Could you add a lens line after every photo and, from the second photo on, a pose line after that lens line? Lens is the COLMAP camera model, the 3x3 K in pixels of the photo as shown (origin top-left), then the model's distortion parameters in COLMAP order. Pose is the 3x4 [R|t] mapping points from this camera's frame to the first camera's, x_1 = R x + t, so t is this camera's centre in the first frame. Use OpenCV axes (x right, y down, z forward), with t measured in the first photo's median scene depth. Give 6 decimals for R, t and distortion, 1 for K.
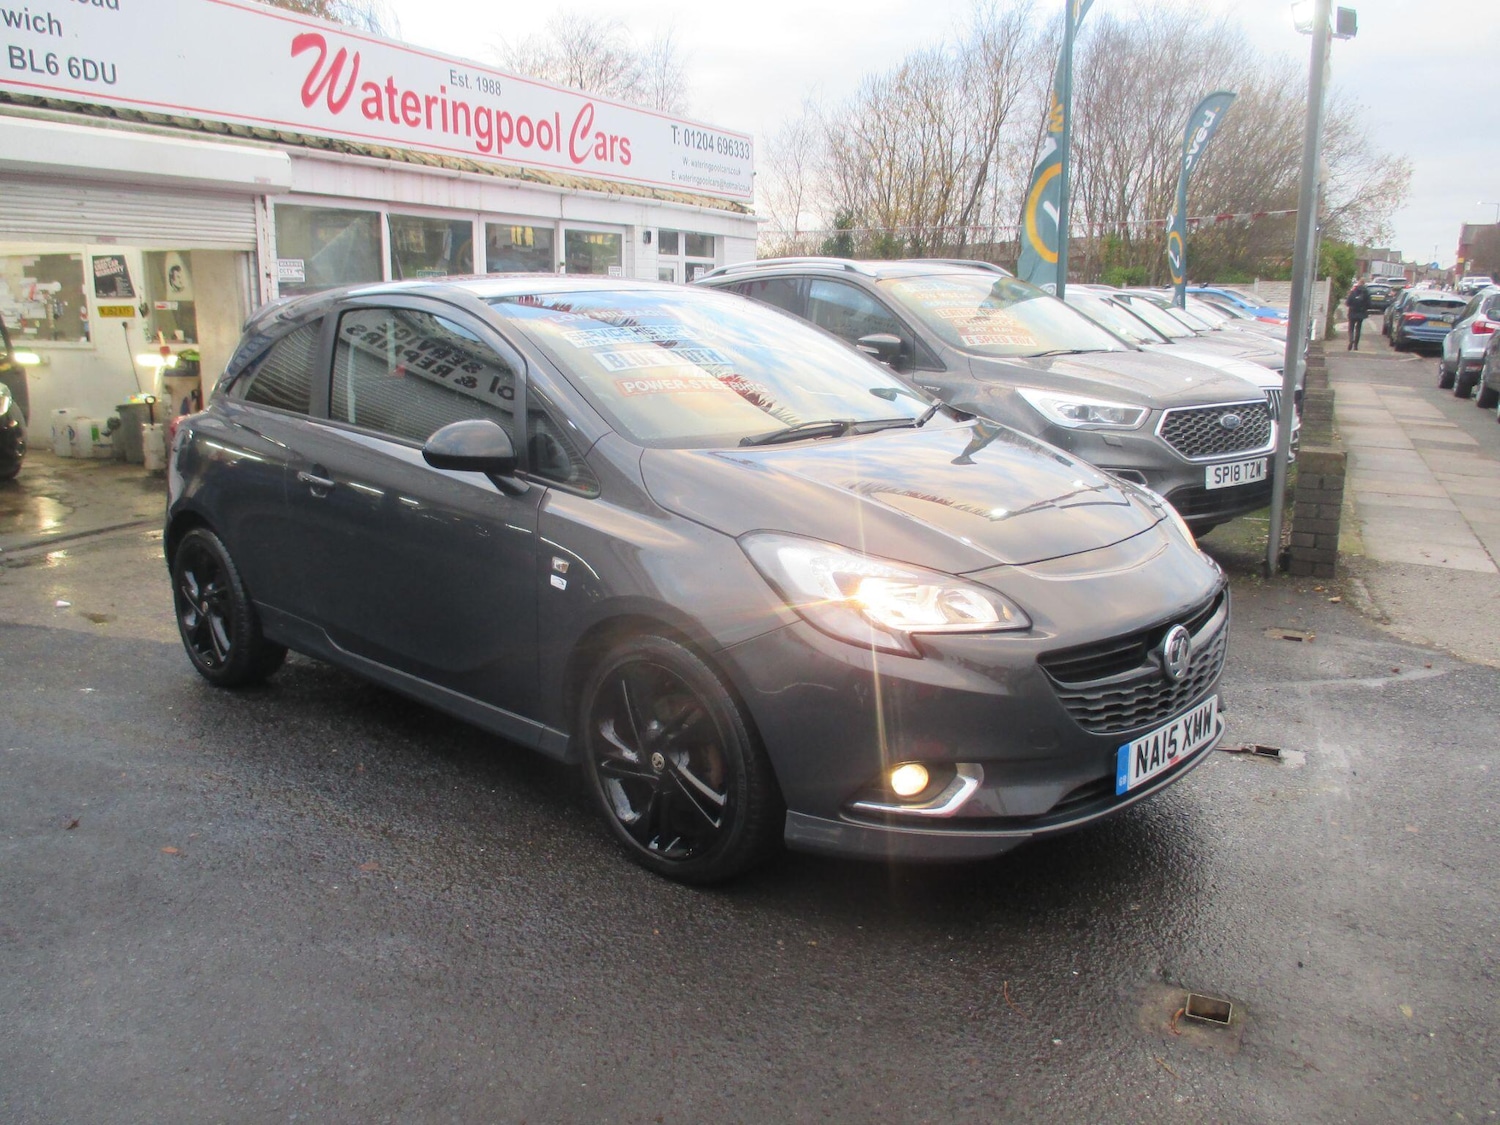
lens RADIAL K [[1233.5, 0, 750.7], [0, 1233.5, 541.0], [0, 0, 1]] dist [-0.044495, 0.017377]
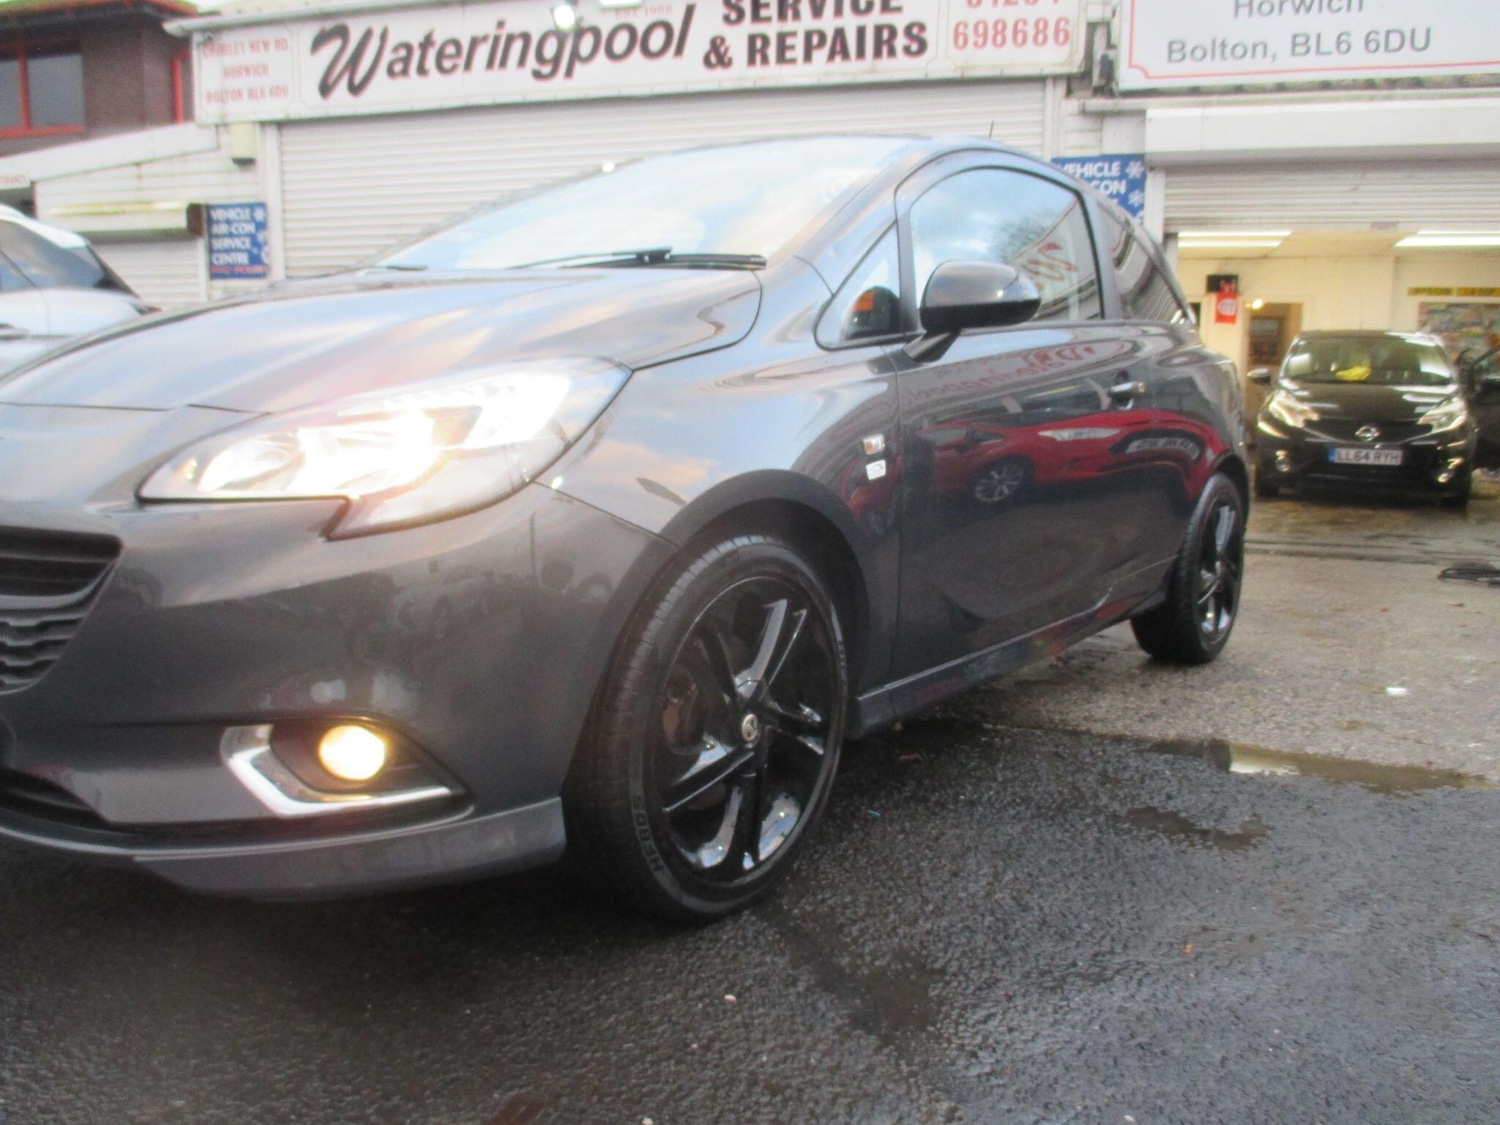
lens RADIAL K [[1236.4, 0, 748.4], [0, 1236.4, 543.6], [0, 0, 1]] dist [-0.022953, -0.001387]
pose [[0.149886, 0.147097, -0.977700, 0.456371], [-0.207348, 0.971557, 0.114385, -0.035039], [0.966717, 0.185580, 0.176123, 0.598018]]
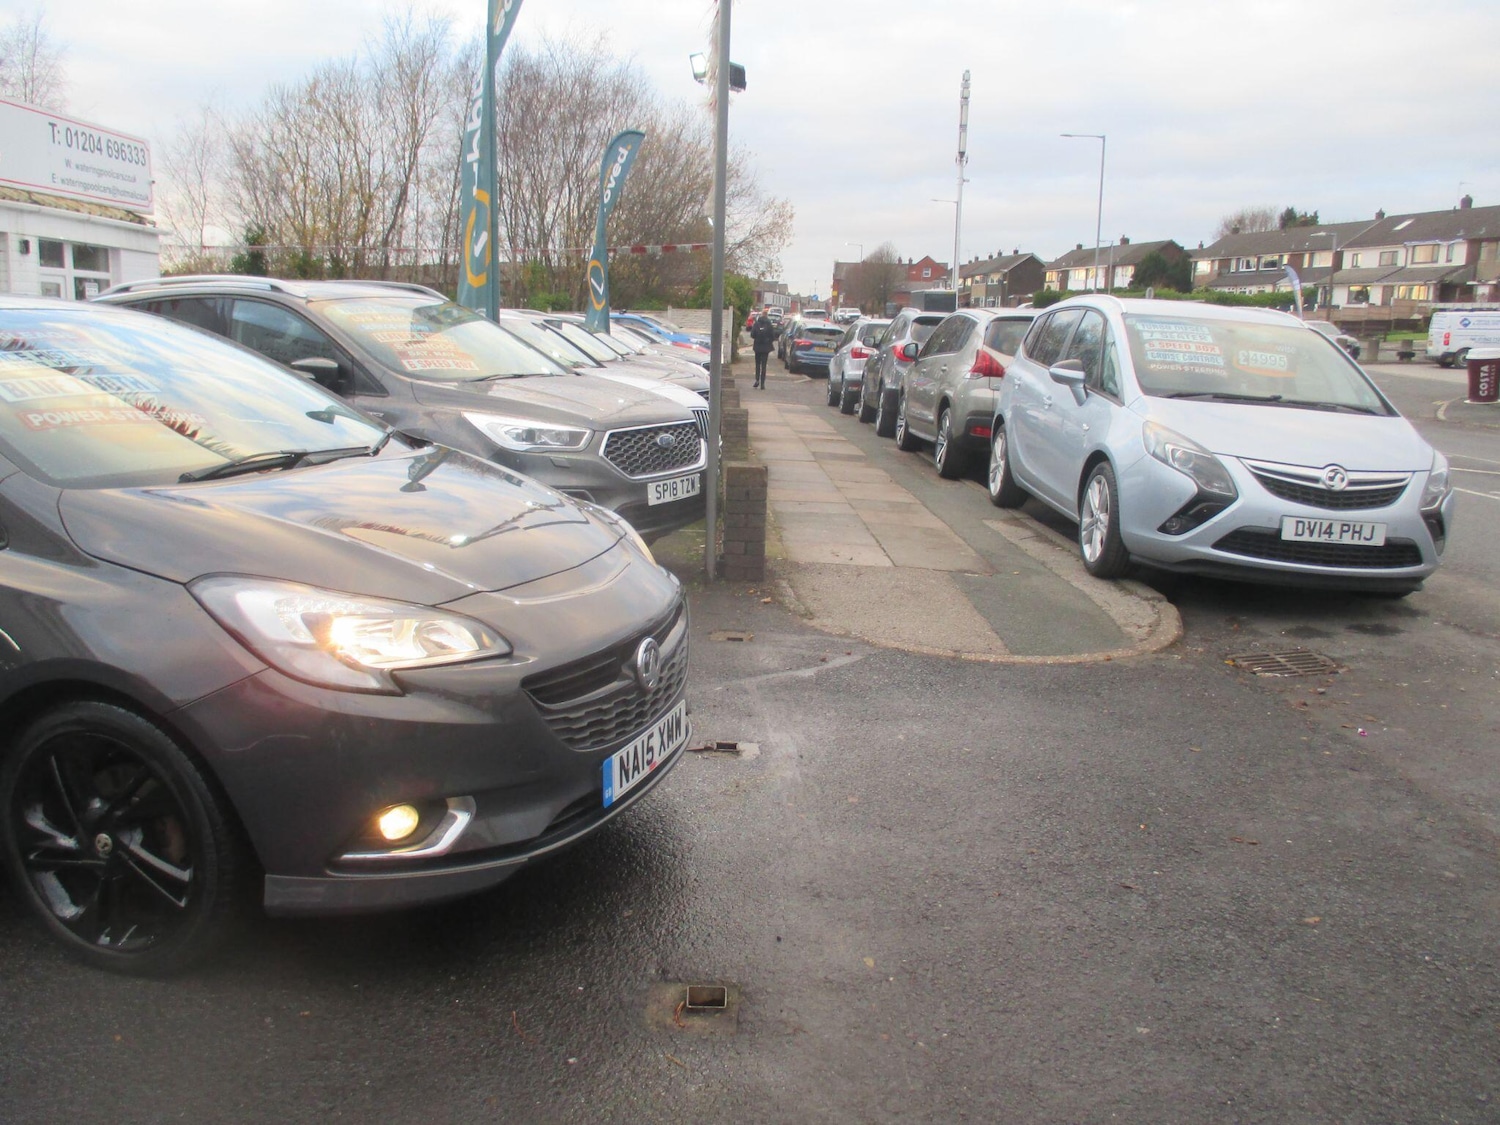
lens RADIAL K [[1233.5, 0, 750.7], [0, 1233.5, 541.0], [0, 0, 1]] dist [-0.044495, 0.017377]
pose [[0.899876, -0.056474, 0.432474, -0.010790], [0.064469, 0.997912, -0.003834, -0.001807], [-0.431354, 0.031332, 0.901638, 0.004393]]
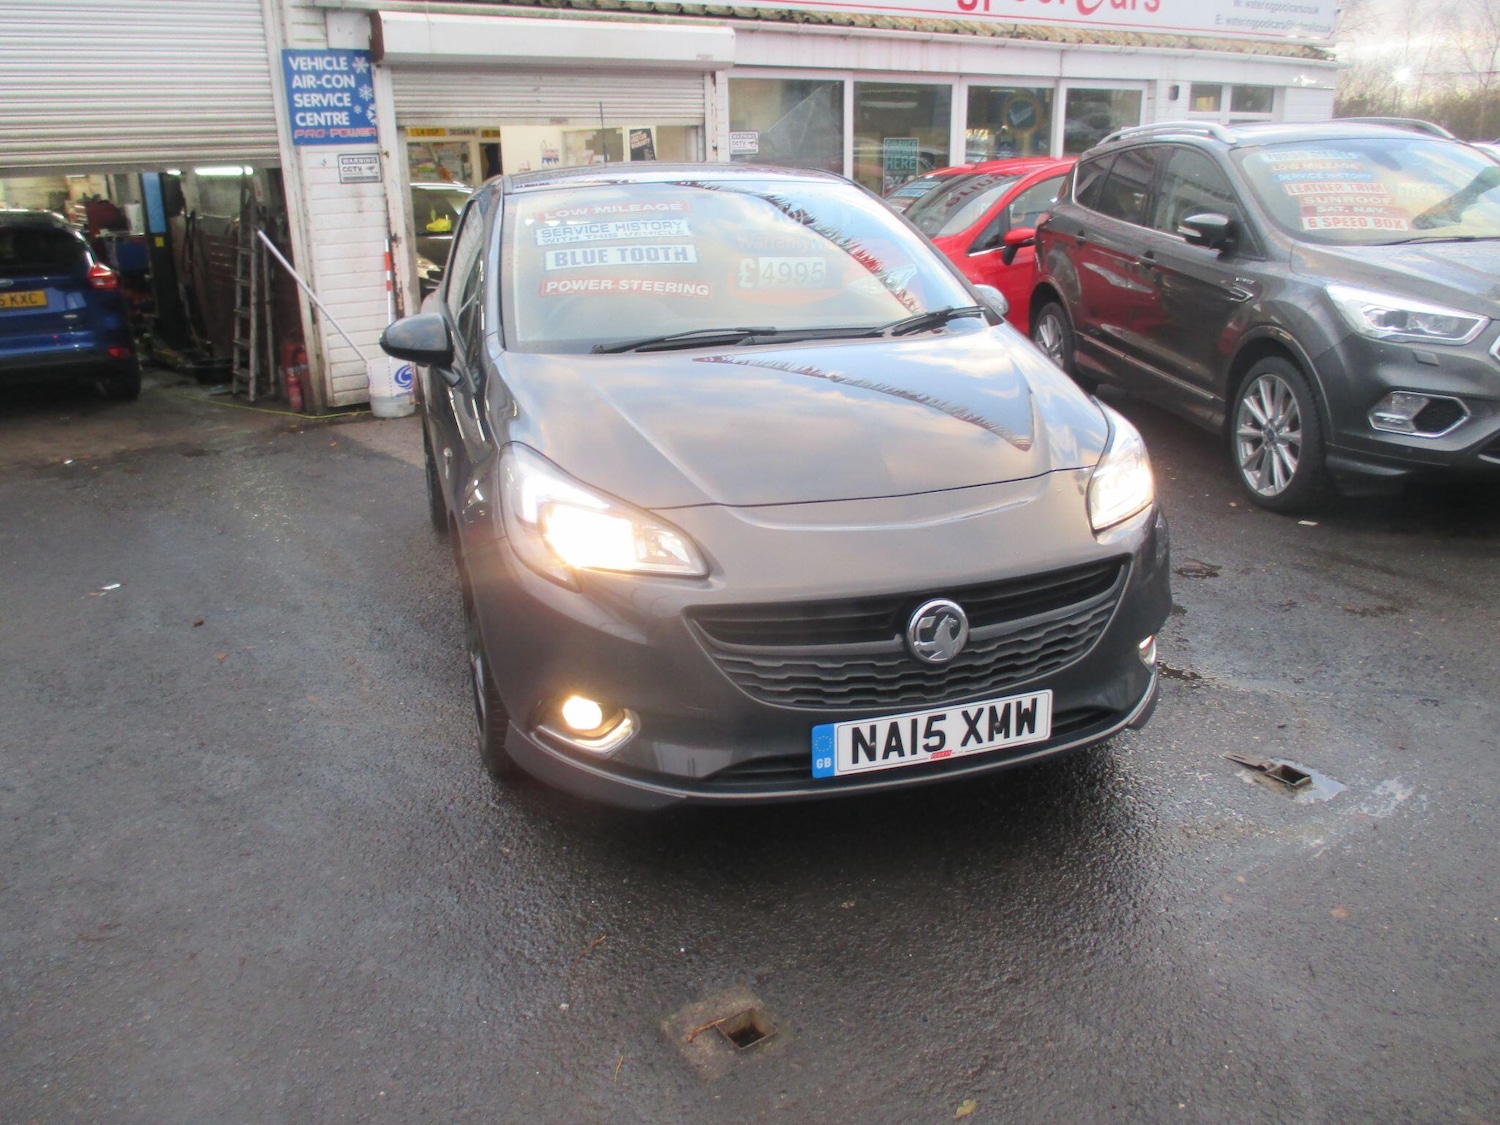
lens RADIAL K [[1233.5, 0, 750.7], [0, 1233.5, 541.0], [0, 0, 1]] dist [-0.044495, 0.017377]
pose [[0.872681, 0.127322, -0.471399, 0.290361], [-0.074658, 0.988847, 0.128872, -0.032311], [0.482550, -0.077270, 0.872453, 0.095136]]
